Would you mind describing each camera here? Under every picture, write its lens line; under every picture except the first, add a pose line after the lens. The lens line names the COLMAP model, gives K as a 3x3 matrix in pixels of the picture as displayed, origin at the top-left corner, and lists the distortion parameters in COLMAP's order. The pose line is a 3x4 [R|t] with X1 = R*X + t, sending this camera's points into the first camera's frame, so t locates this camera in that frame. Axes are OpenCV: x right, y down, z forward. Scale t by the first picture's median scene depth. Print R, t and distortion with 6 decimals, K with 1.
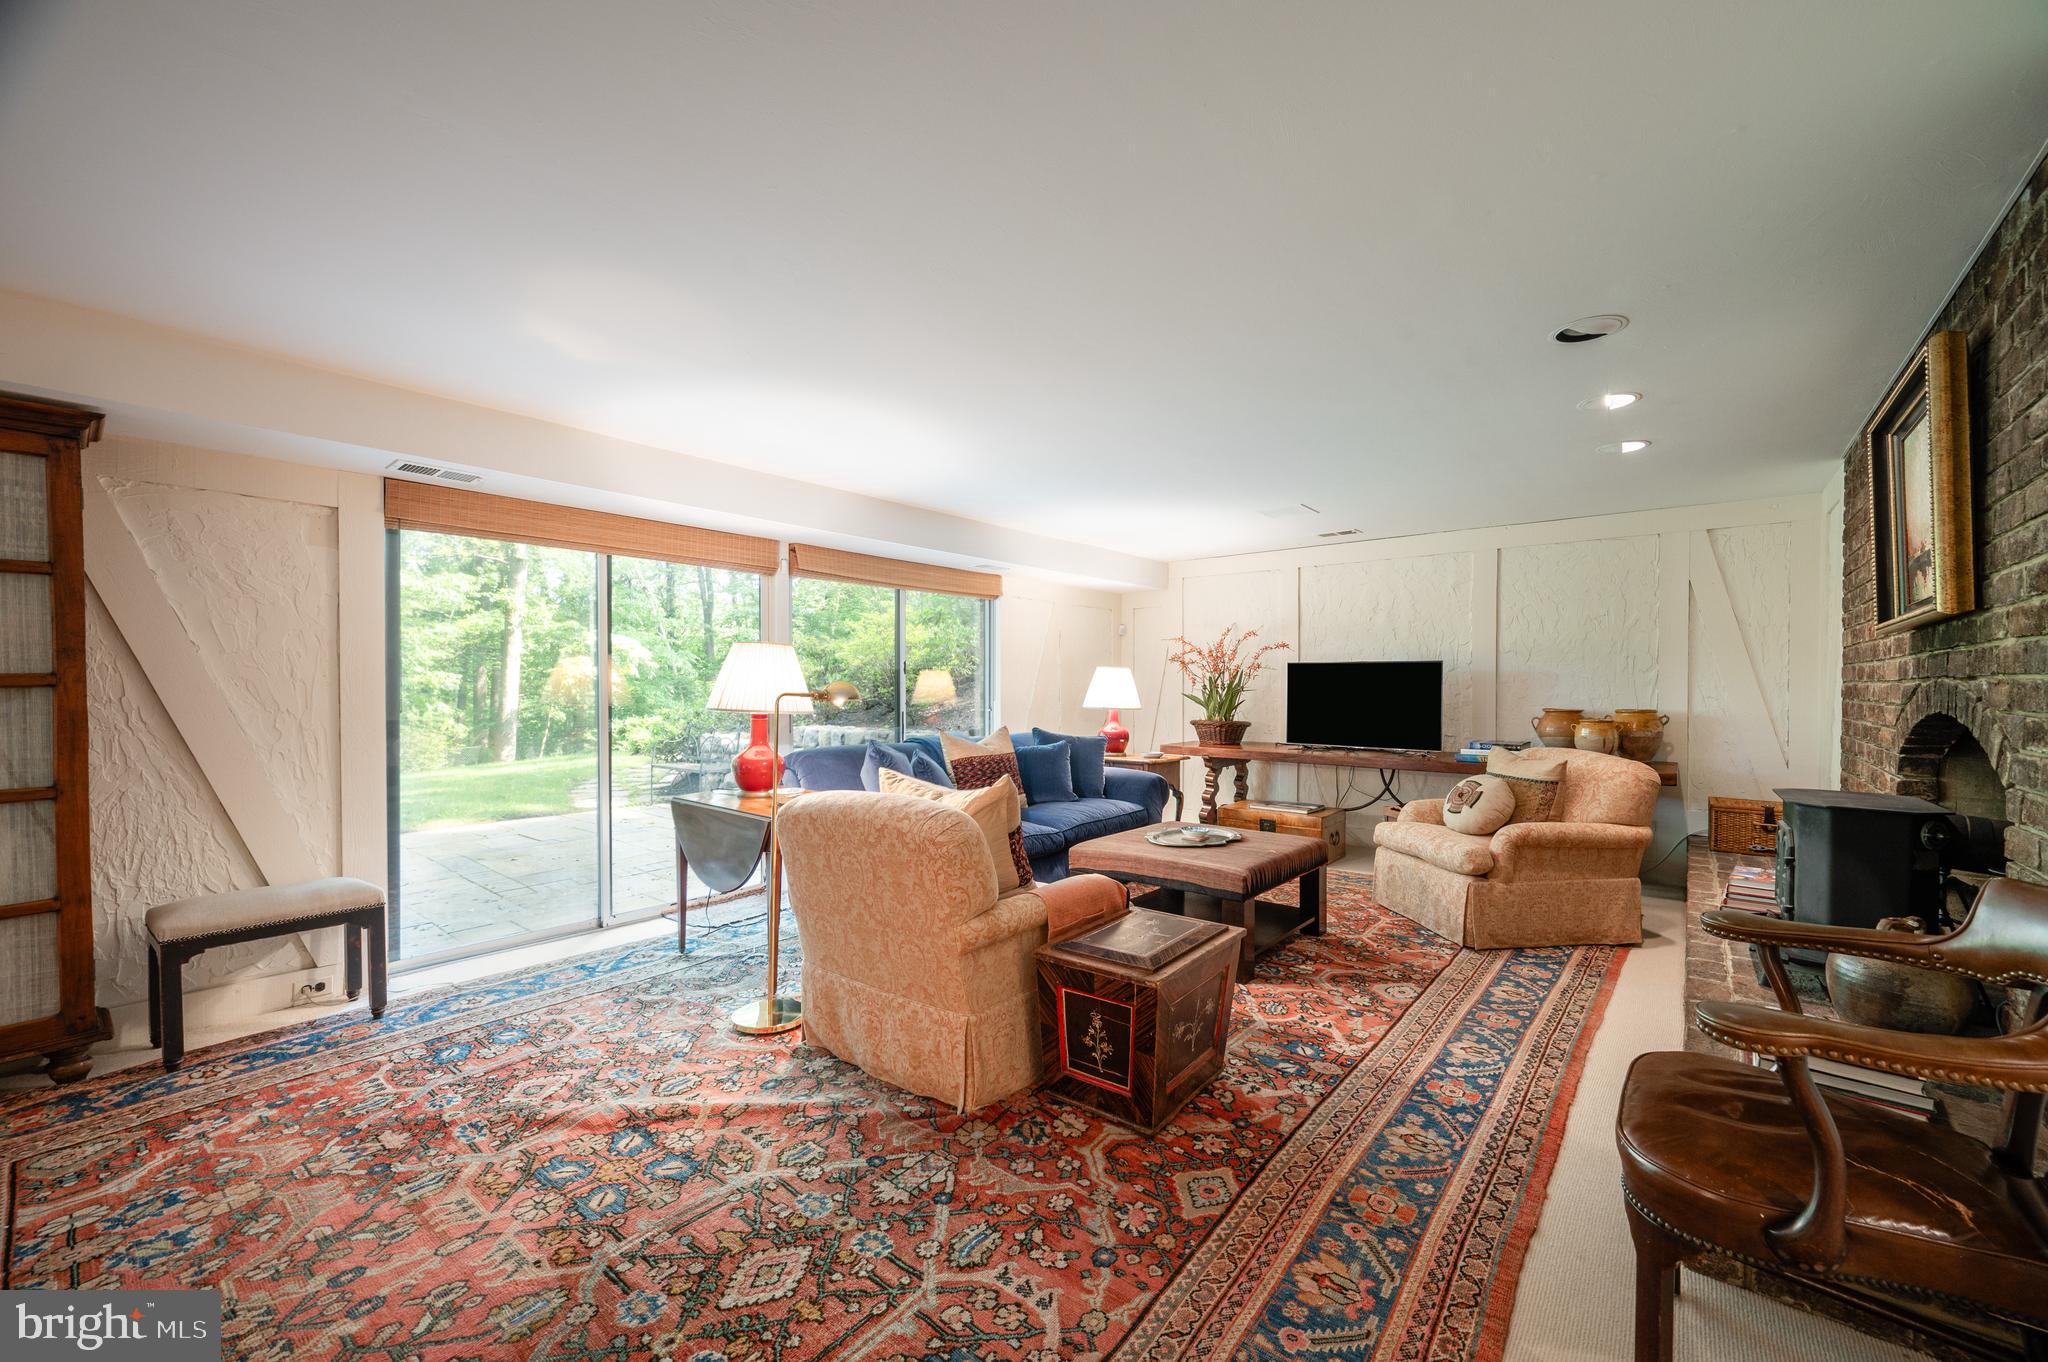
lens RADIAL K [[829.9, 0, 1064.4], [0, 829.9, 696.9], [0, 0, 1]] dist [-0.000774, -0.000917]
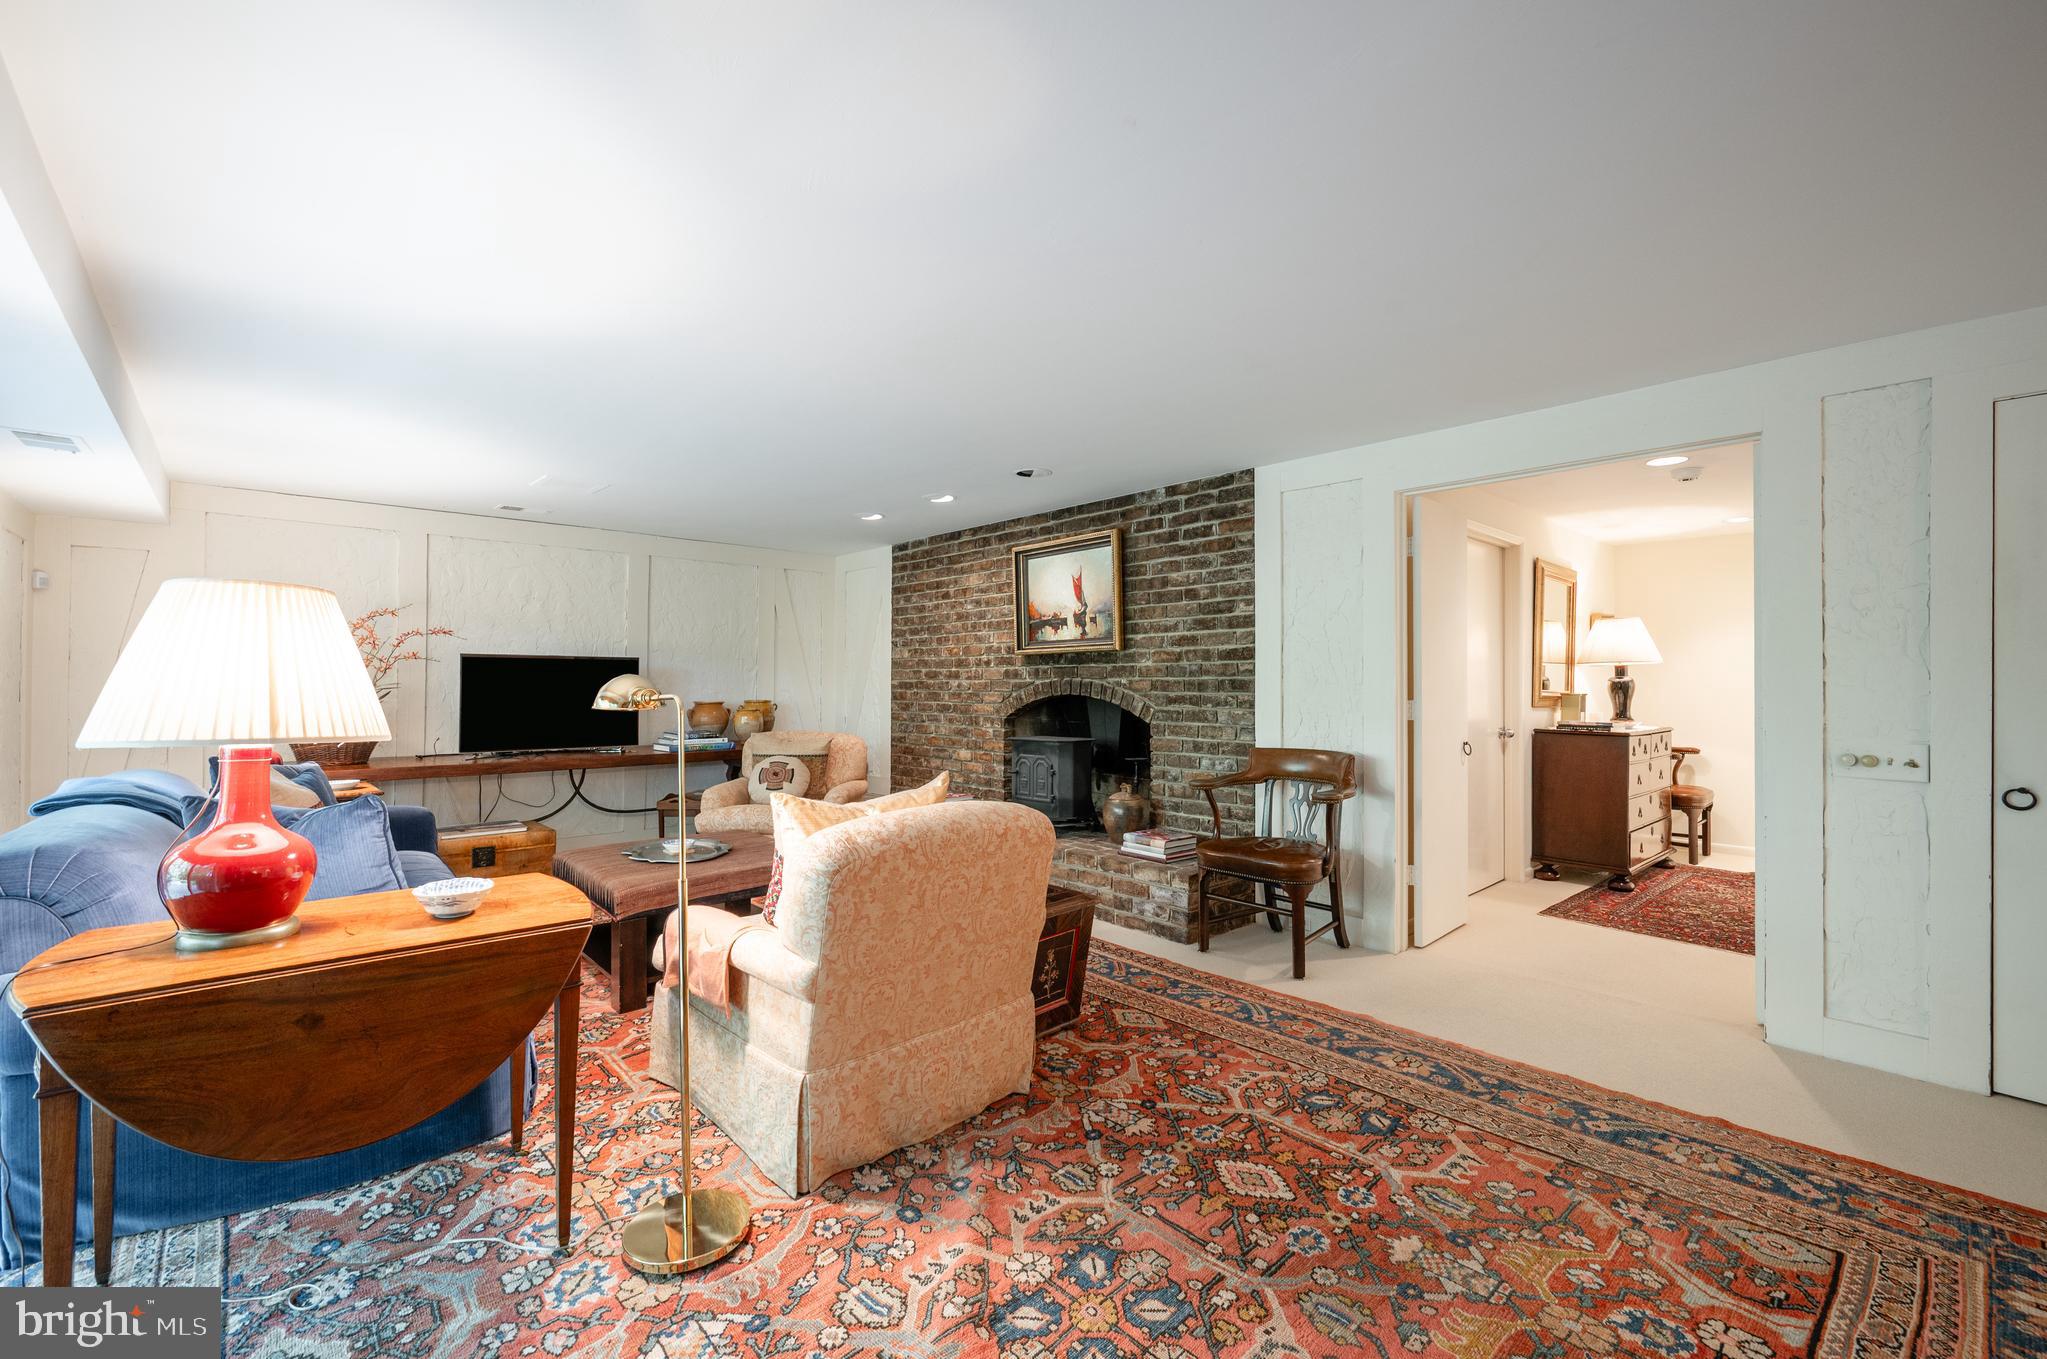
lens RADIAL K [[829.5, 0, 1037.2], [0, 829.5, 679.6], [0, 0, 1]] dist [-0.000774, -0.000917]
pose [[0.139273, 0.003501, 0.990248, -1.314112], [0.012450, 0.999909, -0.005286, -0.013669], [-0.990176, 0.013065, 0.139217, 0.940519]]
